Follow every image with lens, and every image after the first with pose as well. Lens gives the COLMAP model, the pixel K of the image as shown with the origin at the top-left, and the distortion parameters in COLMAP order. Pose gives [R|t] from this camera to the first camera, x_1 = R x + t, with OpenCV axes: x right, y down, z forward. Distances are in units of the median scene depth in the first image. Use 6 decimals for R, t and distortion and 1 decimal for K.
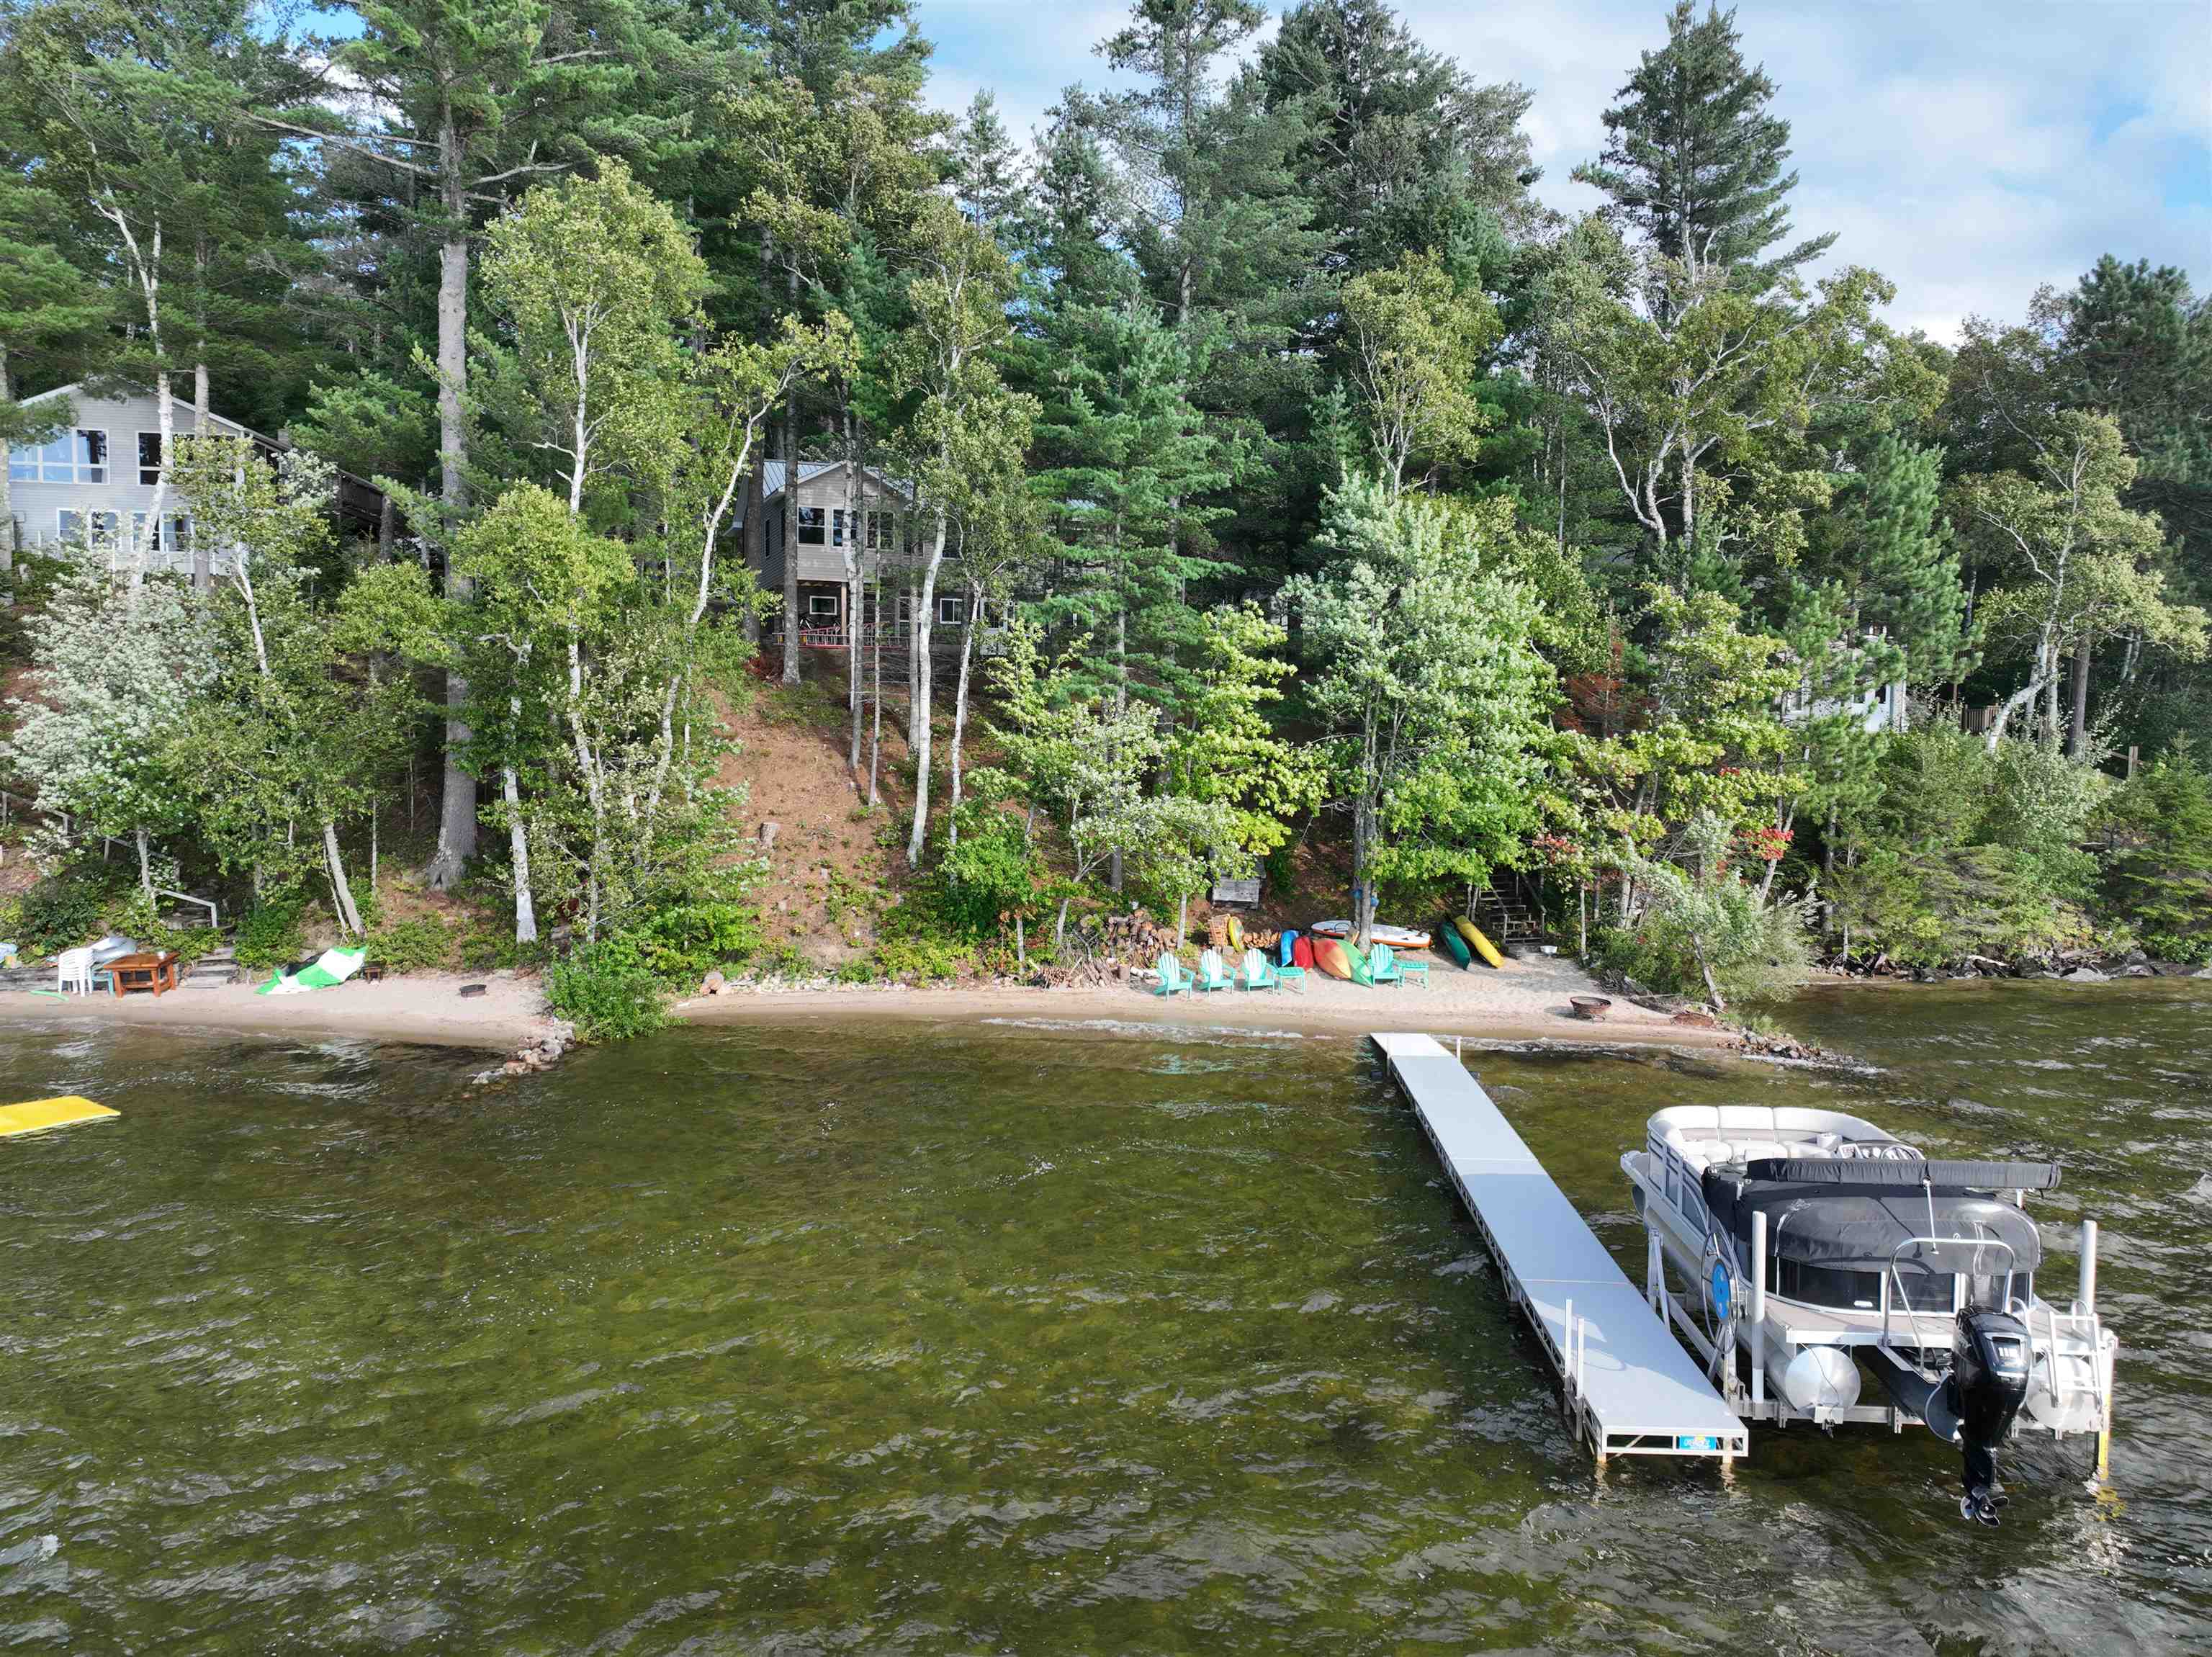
lens RADIAL K [[1543.3, 0, 1106.0], [0, 1543.3, 872.8], [0, 0, 1]] dist [0.002065, 0.006227]
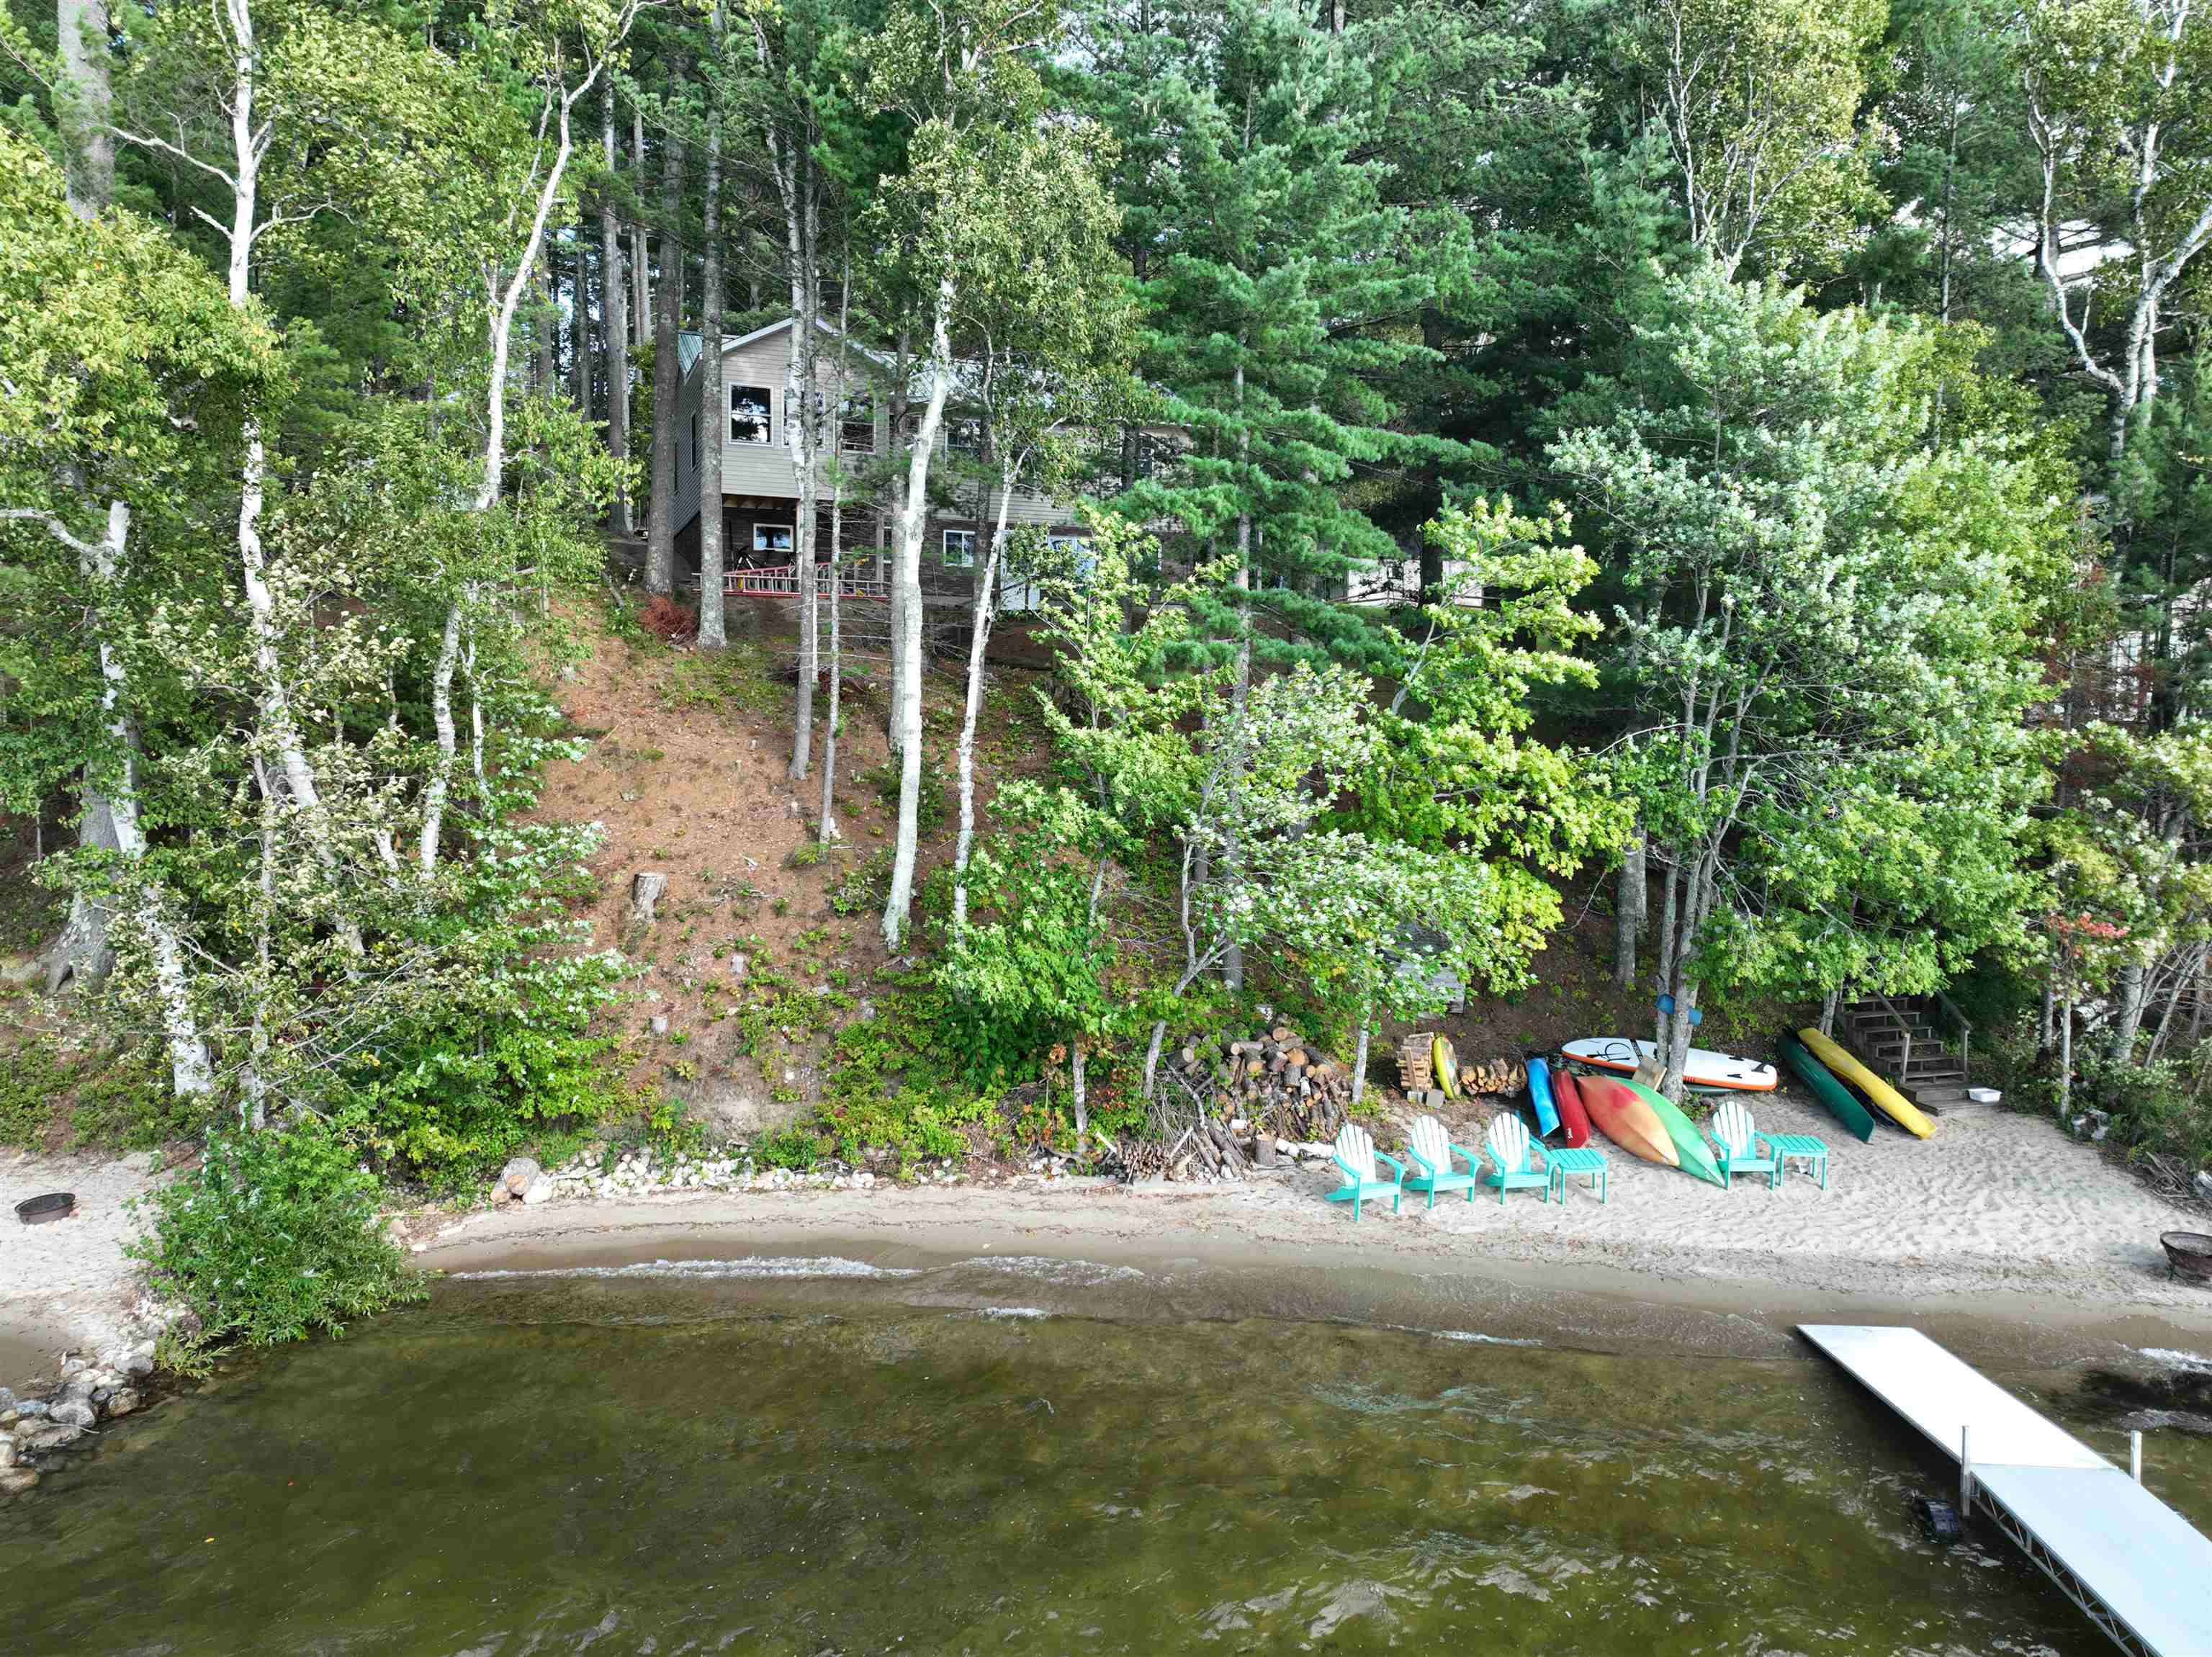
lens RADIAL K [[1573.8, 0, 1105.7], [0, 1573.8, 739.8], [0, 0, 1]] dist [0.004408, 0.008080]
pose [[0.999999, 0.001058, 0.000120, -0.045468], [-0.001045, 0.996960, -0.077904, -0.038463], [-0.000202, 0.077903, 0.996961, 0.413740]]
